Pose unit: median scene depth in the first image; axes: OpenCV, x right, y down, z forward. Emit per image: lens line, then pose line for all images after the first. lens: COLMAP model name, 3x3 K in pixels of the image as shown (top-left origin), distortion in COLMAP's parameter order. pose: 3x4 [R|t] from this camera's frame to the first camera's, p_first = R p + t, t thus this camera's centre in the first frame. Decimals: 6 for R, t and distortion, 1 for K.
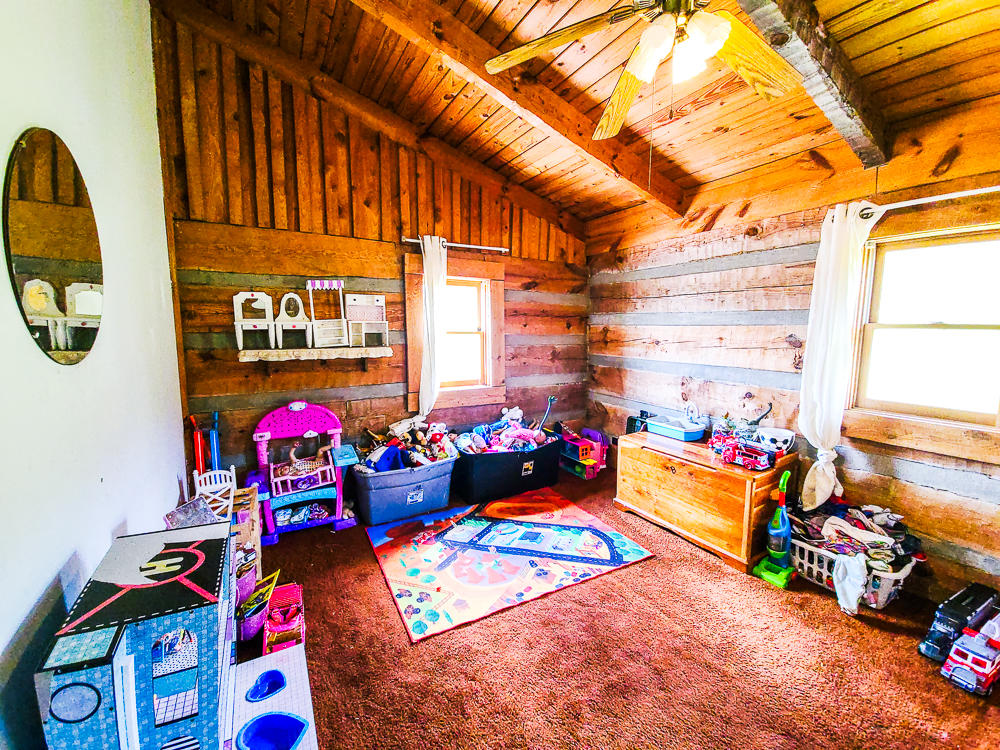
lens RADIAL K [[407.5, 0, 500.0], [0, 407.5, 372.1], [0, 0, 1]] dist [-0.000102, -0.000074]
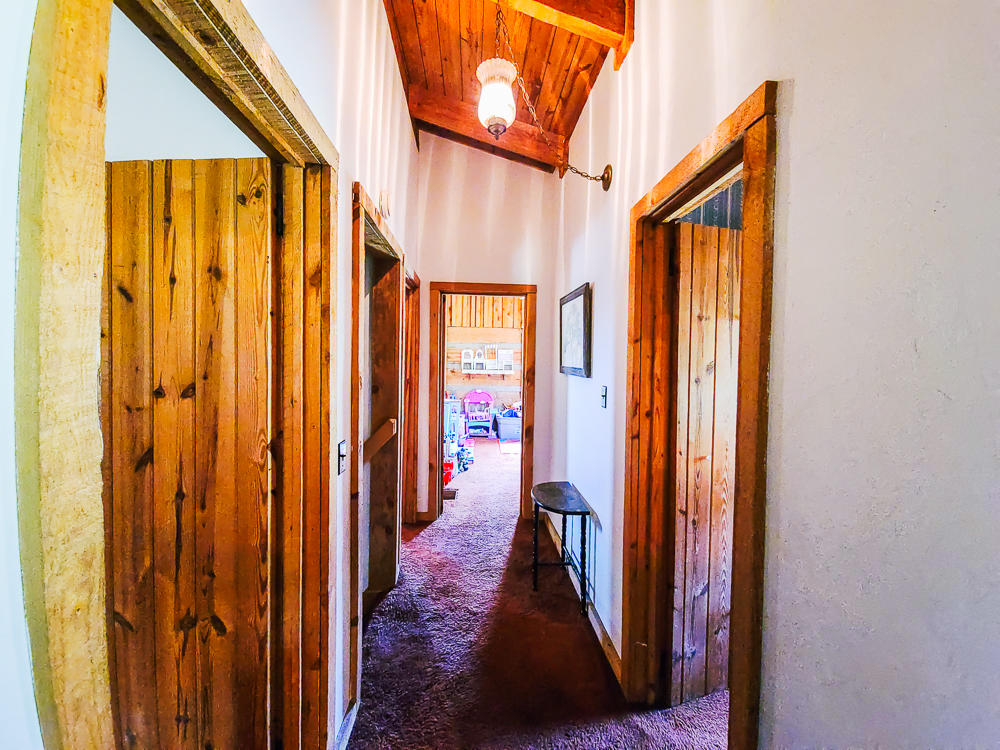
lens RADIAL K [[407.5, 0, 499.8], [0, 407.5, 370.6], [0, 0, 1]] dist [-0.000102, -0.000074]
pose [[0.896202, 0.019928, -0.443198, 0.756525], [-0.063126, 0.994554, -0.082929, 0.152307], [0.439131, 0.102298, 0.892580, -1.259350]]
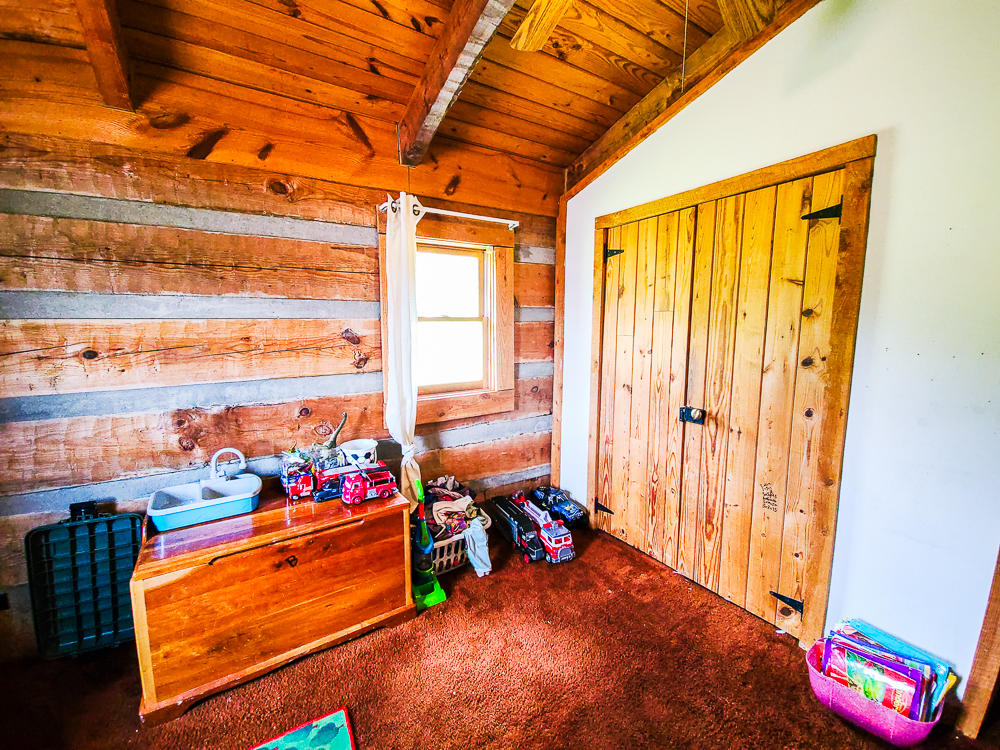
lens RADIAL K [[407.5, 0, 498.5], [0, 407.5, 368.6], [0, 0, 1]] dist [-0.000102, -0.000074]
pose [[-0.039939, -0.121096, 0.991837, -0.181973], [0.116394, 0.985308, 0.124986, -0.097616], [-0.992400, 0.120436, -0.025258, 0.865680]]
